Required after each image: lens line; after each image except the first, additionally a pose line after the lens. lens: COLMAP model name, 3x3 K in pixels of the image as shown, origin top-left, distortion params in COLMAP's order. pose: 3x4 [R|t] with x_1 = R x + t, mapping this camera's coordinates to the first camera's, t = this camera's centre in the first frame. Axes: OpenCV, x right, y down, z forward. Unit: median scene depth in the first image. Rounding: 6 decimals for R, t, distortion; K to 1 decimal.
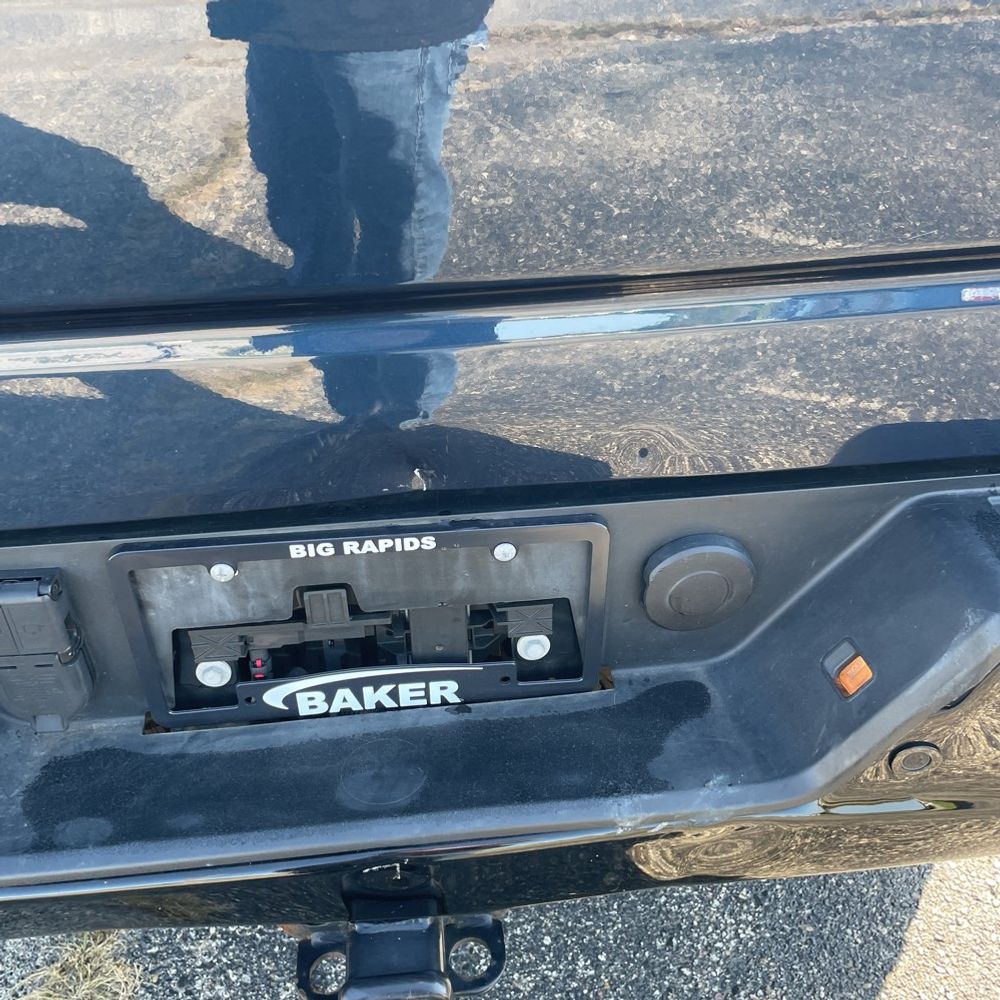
lens RADIAL K [[1016.6, 0, 475.4], [0, 1016.6, 464.6], [0, 0, 1]] dist [0.032866, 0.000000]
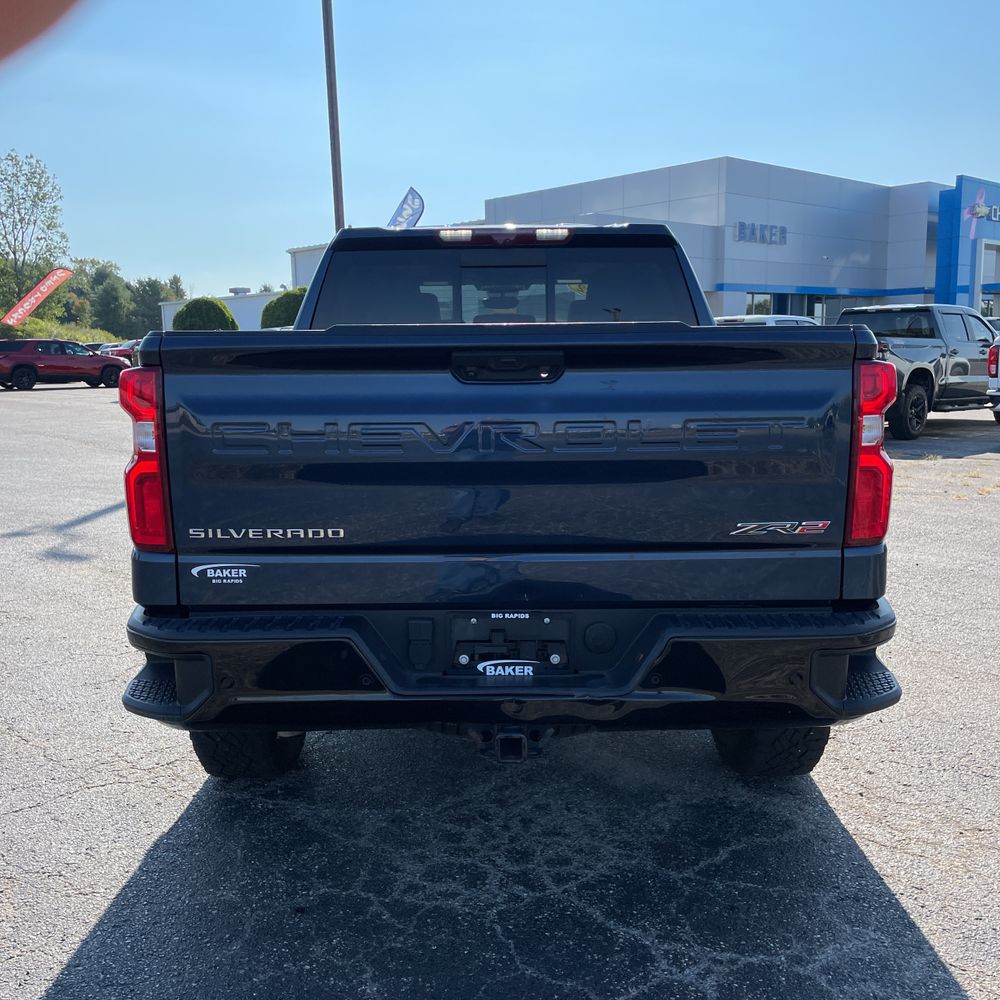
lens RADIAL K [[1016.6, 0, 499.5], [0, 1016.6, 501.8], [0, 0, 1]] dist [0.032866, 0.000000]
pose [[0.996699, 0.035844, -0.072849, 0.060432], [-0.062902, 0.908226, -0.413726, 0.674668], [0.051334, 0.416943, 0.907482, -1.407332]]
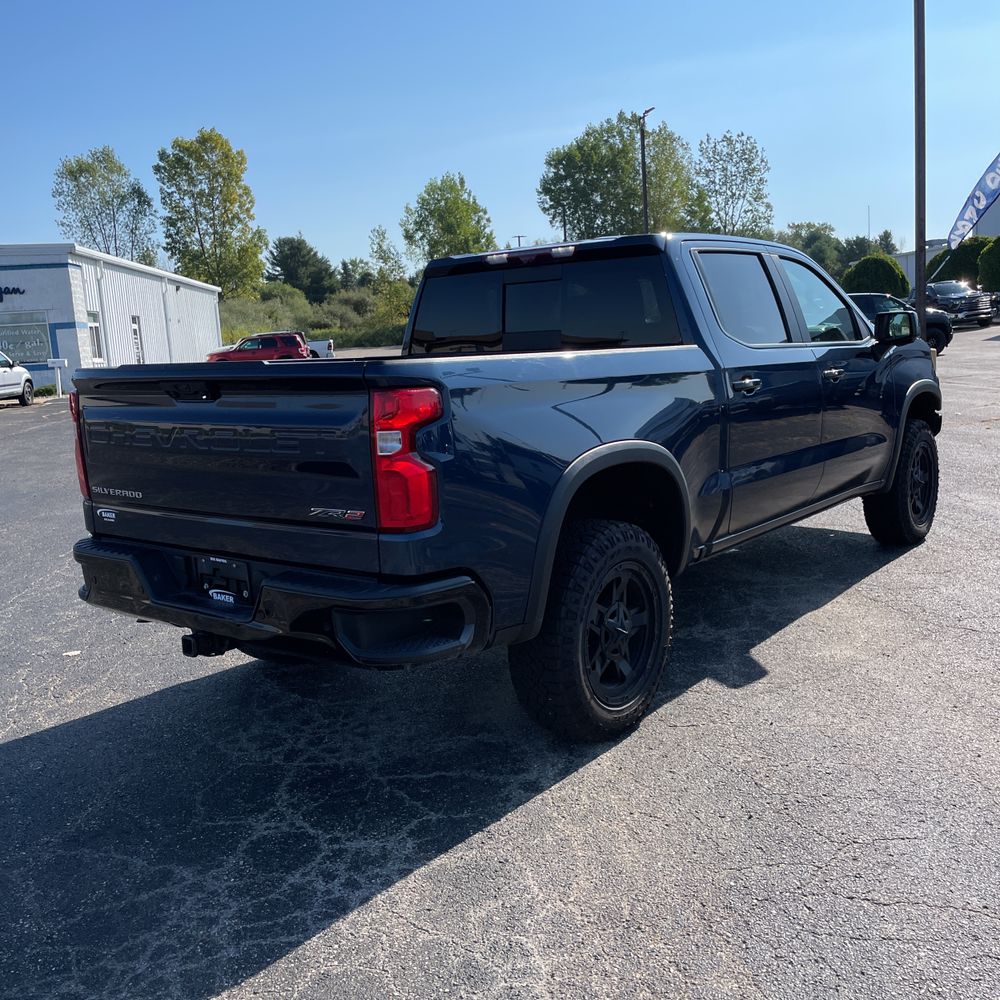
lens RADIAL K [[1016.6, 0, 510.5], [0, 1016.6, 480.0], [0, 0, 1]] dist [0.032866, 0.000000]
pose [[0.741343, 0.093492, -0.664582, 2.532427], [-0.344287, 0.902999, -0.257021, 0.303666], [0.576087, 0.419348, 0.701620, -1.171336]]
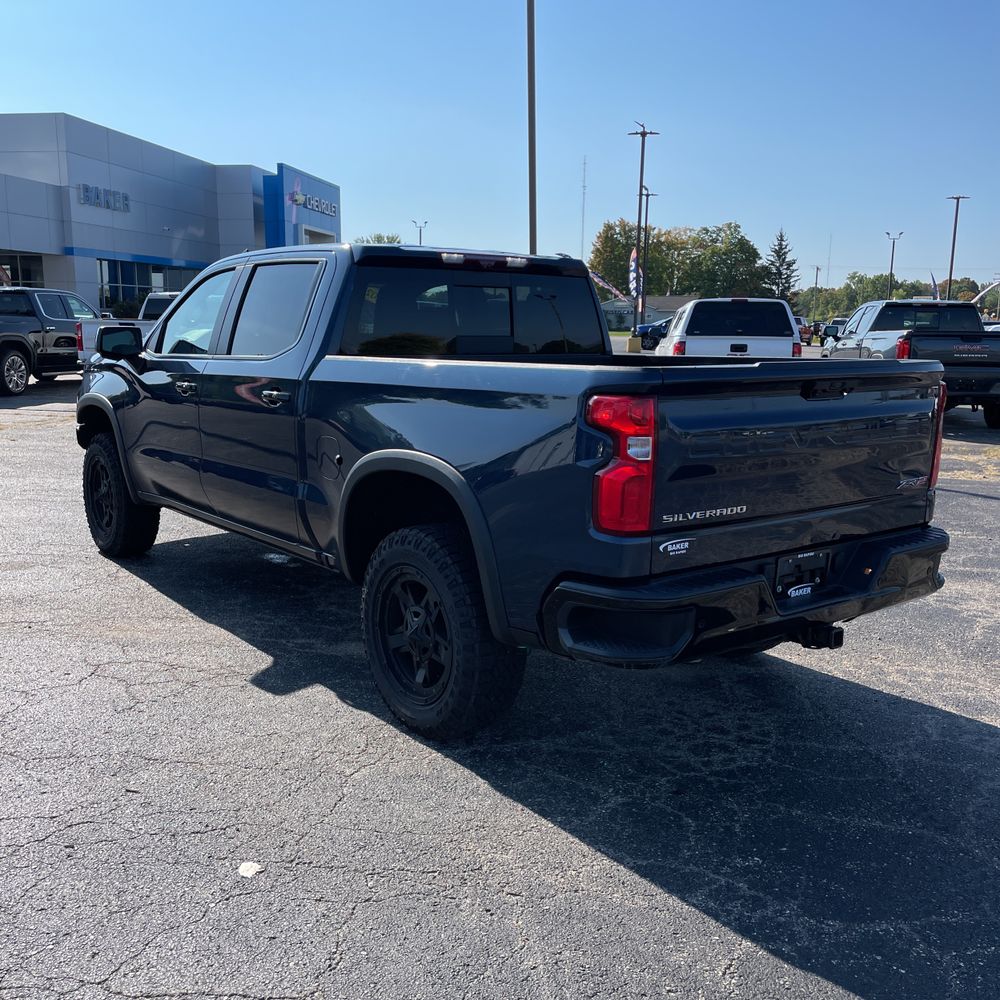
lens RADIAL K [[1016.6, 0, 486.2], [0, 1016.6, 496.7], [0, 0, 1]] dist [0.032866, 0.000000]
pose [[0.837108, -0.044742, 0.545206, -2.506068], [0.259013, 0.910270, -0.322988, 0.620748], [-0.481833, 0.411591, 0.773582, -1.440237]]
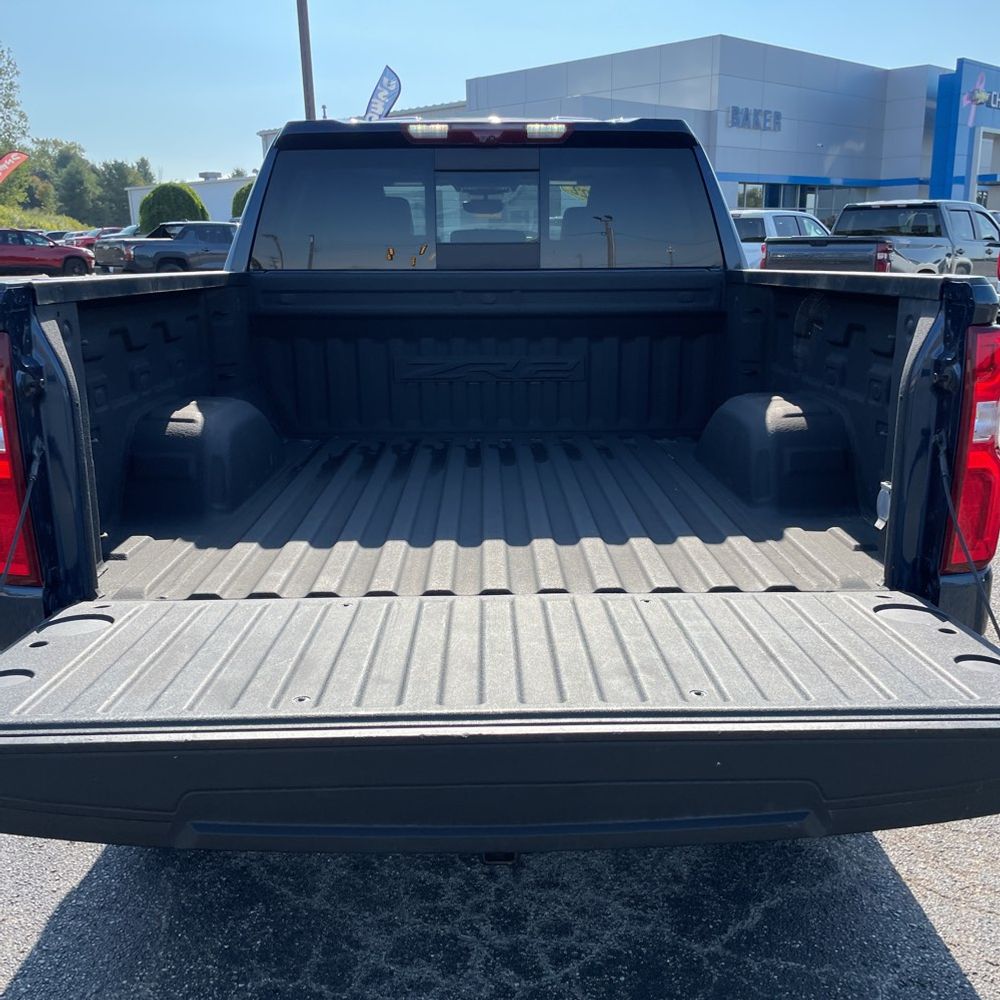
lens RADIAL K [[1016.6, 0, 510.9], [0, 1016.6, 501.8], [0, 0, 1]] dist [0.032866, 0.000000]
pose [[0.998313, 0.041007, -0.041103, 0.014261], [-0.052009, 0.946294, -0.319096, 0.297160], [0.025810, 0.320696, 0.946831, -1.002918]]
